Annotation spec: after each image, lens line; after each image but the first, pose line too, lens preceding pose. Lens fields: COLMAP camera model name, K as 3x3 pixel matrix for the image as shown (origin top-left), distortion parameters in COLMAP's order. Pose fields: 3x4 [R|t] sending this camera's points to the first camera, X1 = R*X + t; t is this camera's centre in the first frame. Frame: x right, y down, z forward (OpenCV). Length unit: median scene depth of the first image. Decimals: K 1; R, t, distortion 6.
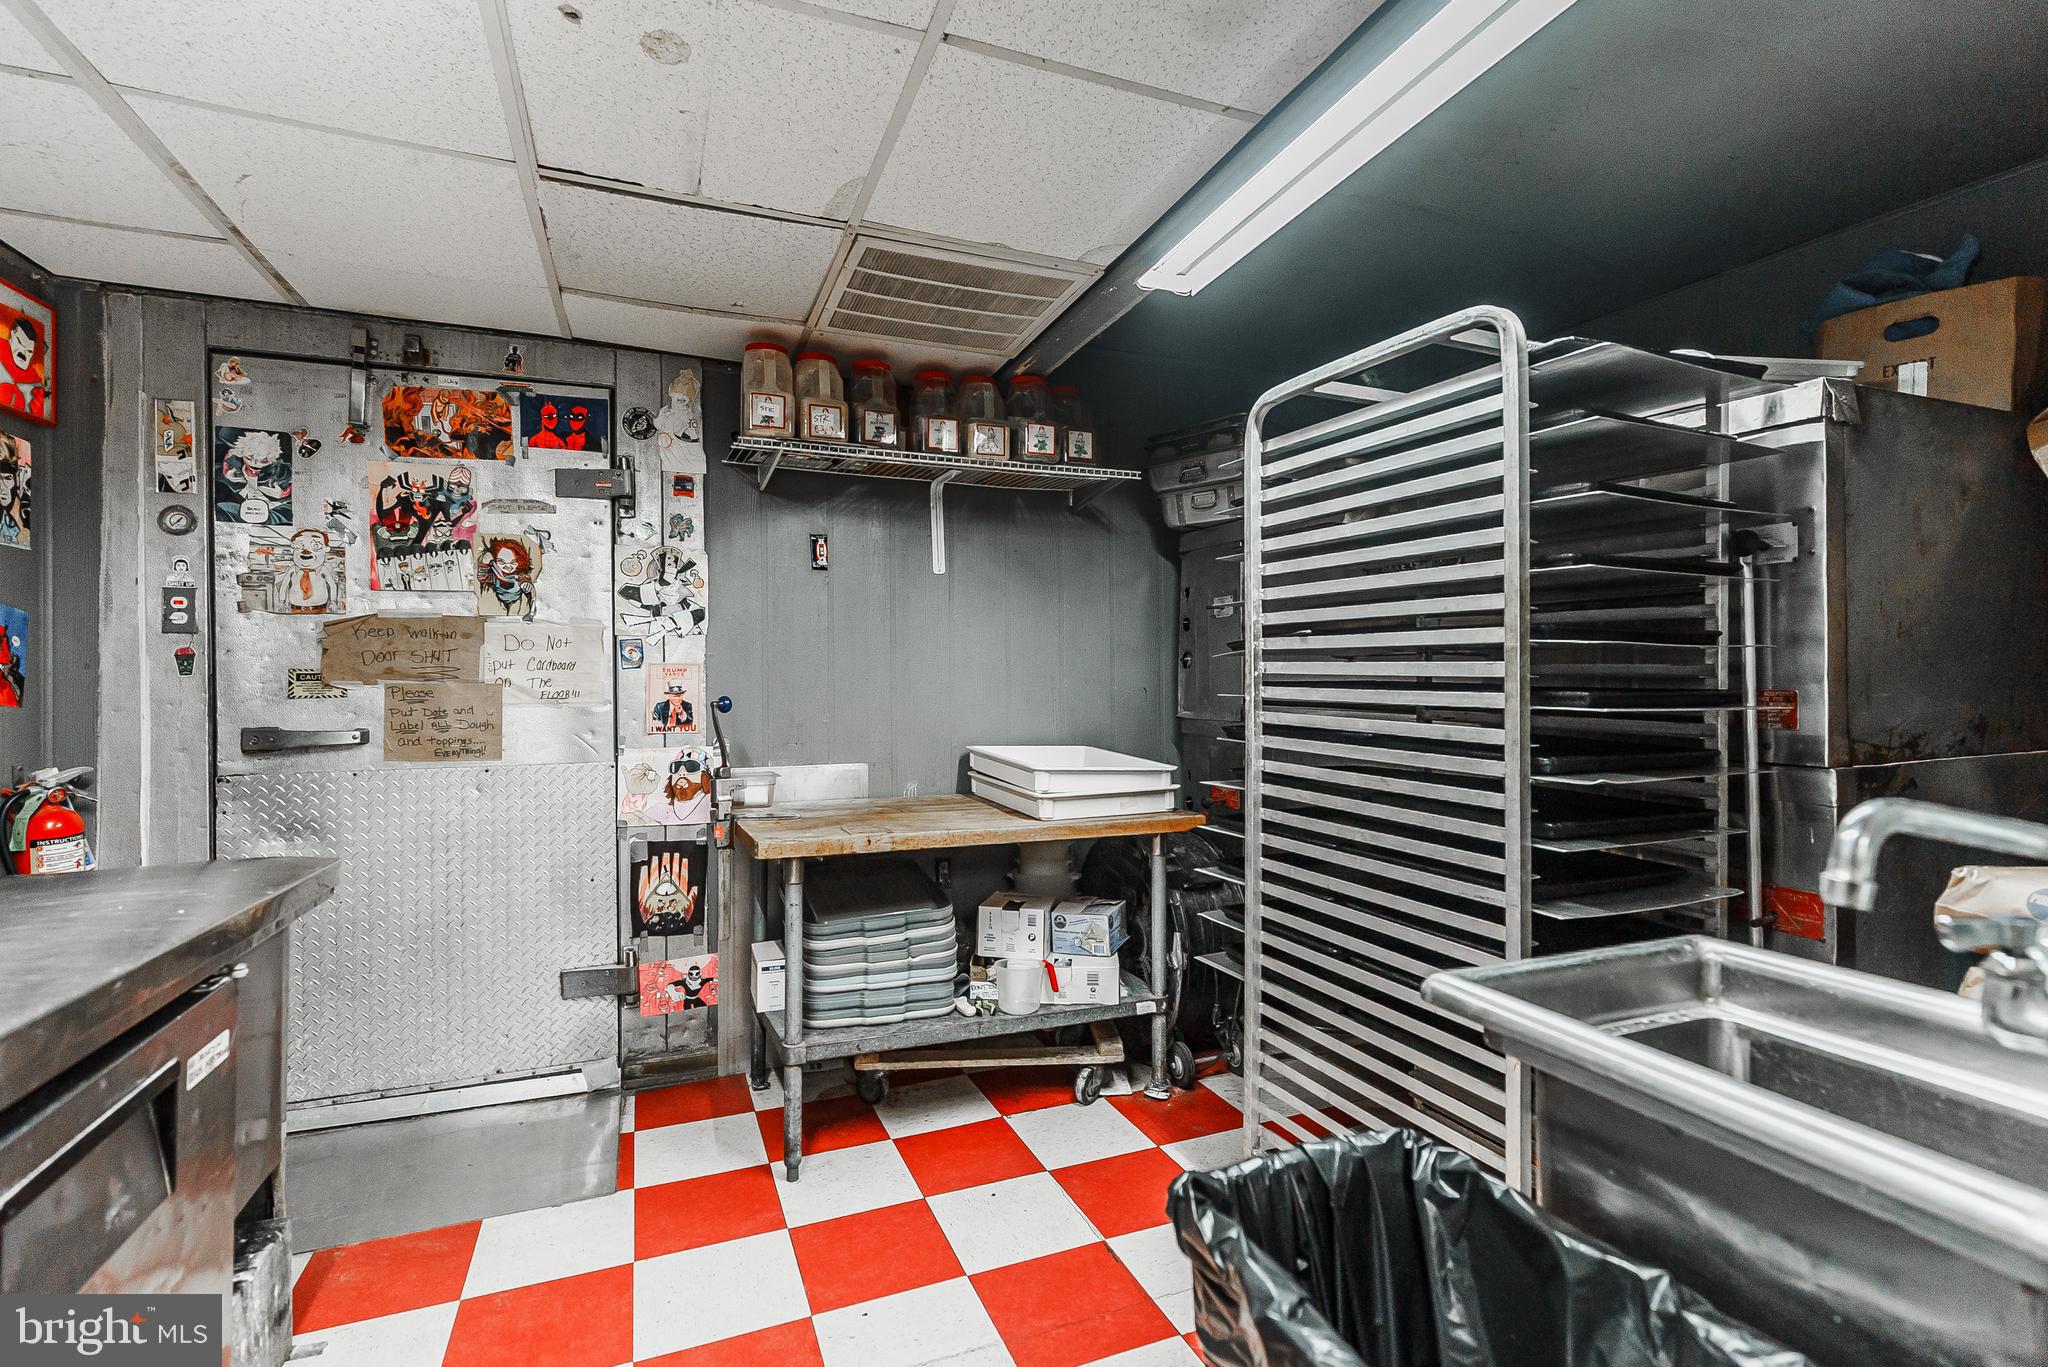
lens RADIAL K [[932.5, 0, 1027.8], [0, 932.5, 667.8], [0, 0, 1]] dist [0.011414, -0.002125]
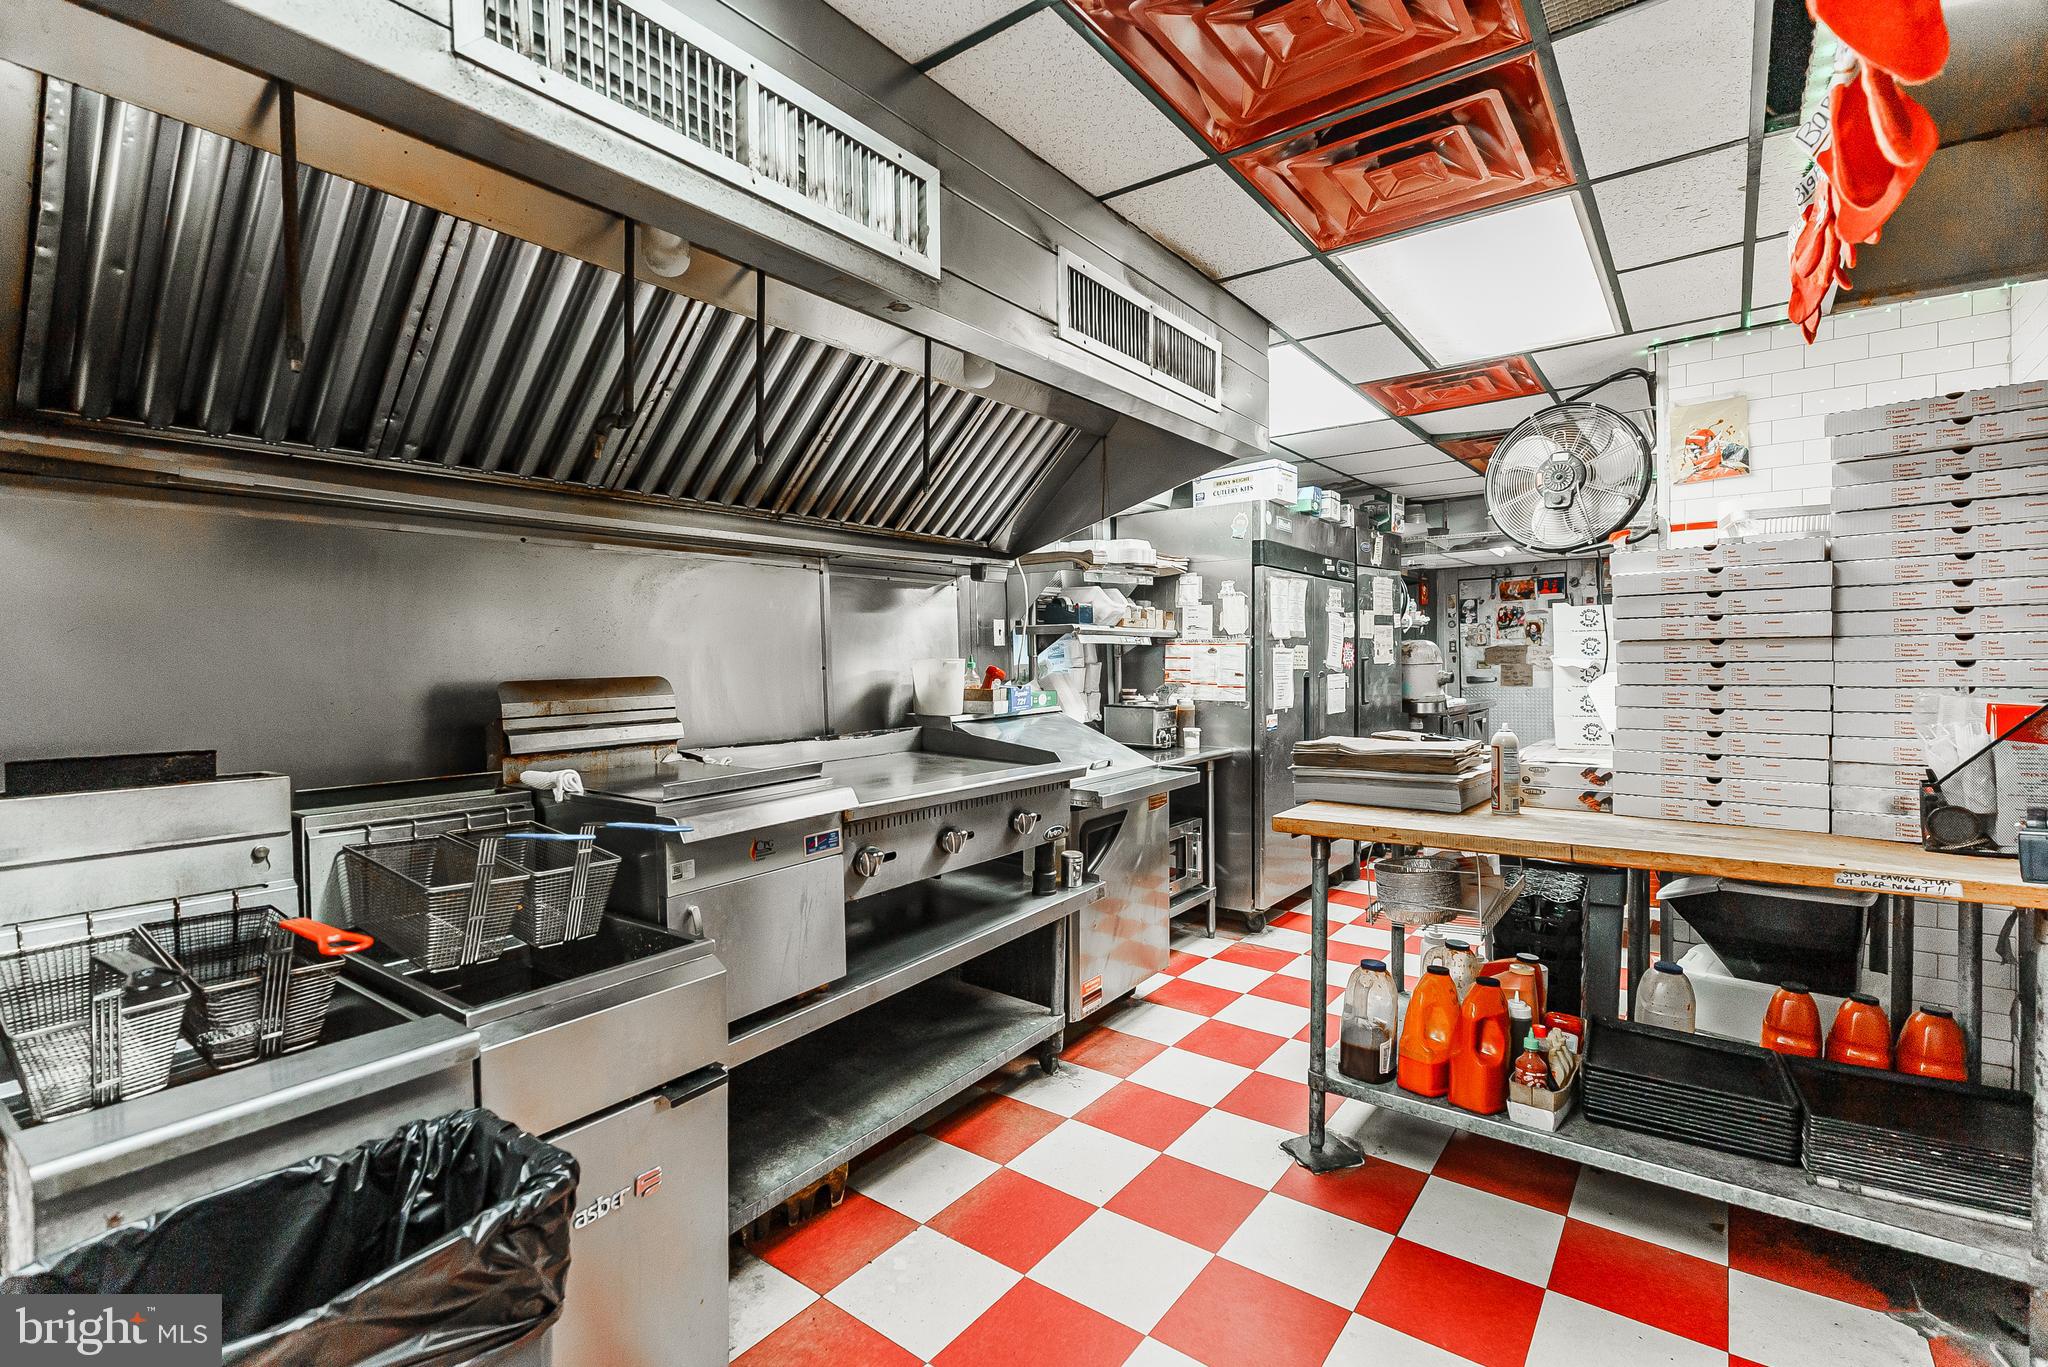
lens RADIAL K [[932.5, 0, 1022.9], [0, 932.5, 682.3], [0, 0, 1]] dist [0.011414, -0.002125]
pose [[0.506726, 0.005229, -0.862091, 1.465645], [0.018139, 0.999696, 0.016726, -0.008895], [0.861916, -0.024113, 0.506477, -2.377213]]
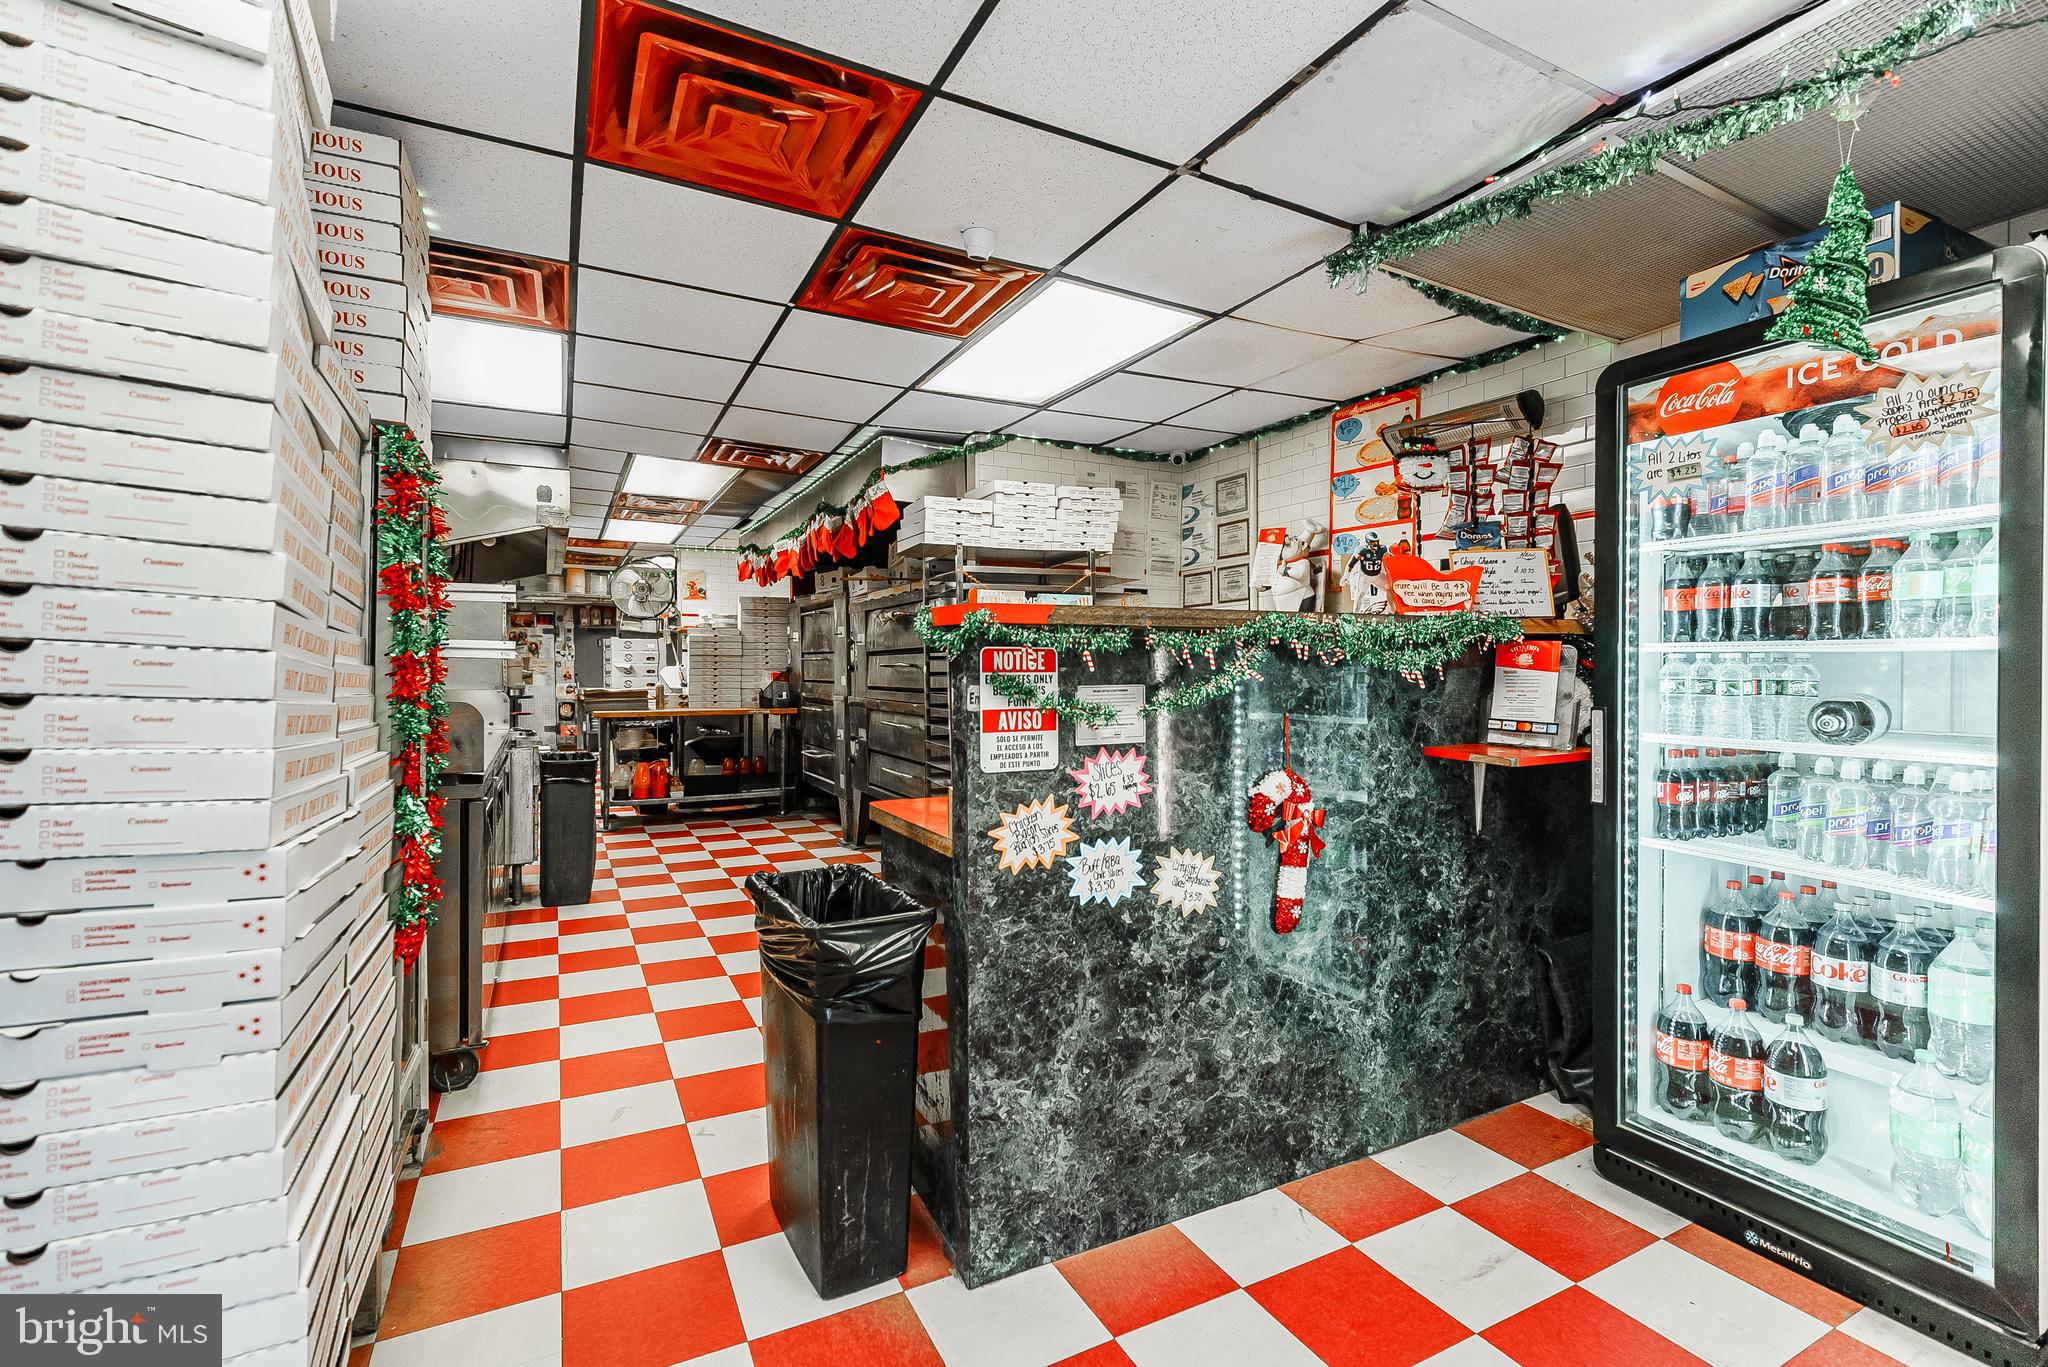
lens RADIAL K [[932.5, 0, 1029.0], [0, 932.5, 683.2], [0, 0, 1]] dist [0.011414, -0.002125]
pose [[0.997579, -0.000867, 0.069540, 1.832565], [0.000122, 0.999943, 0.010720, 0.031857], [-0.069545, -0.010685, 0.997522, -4.392971]]
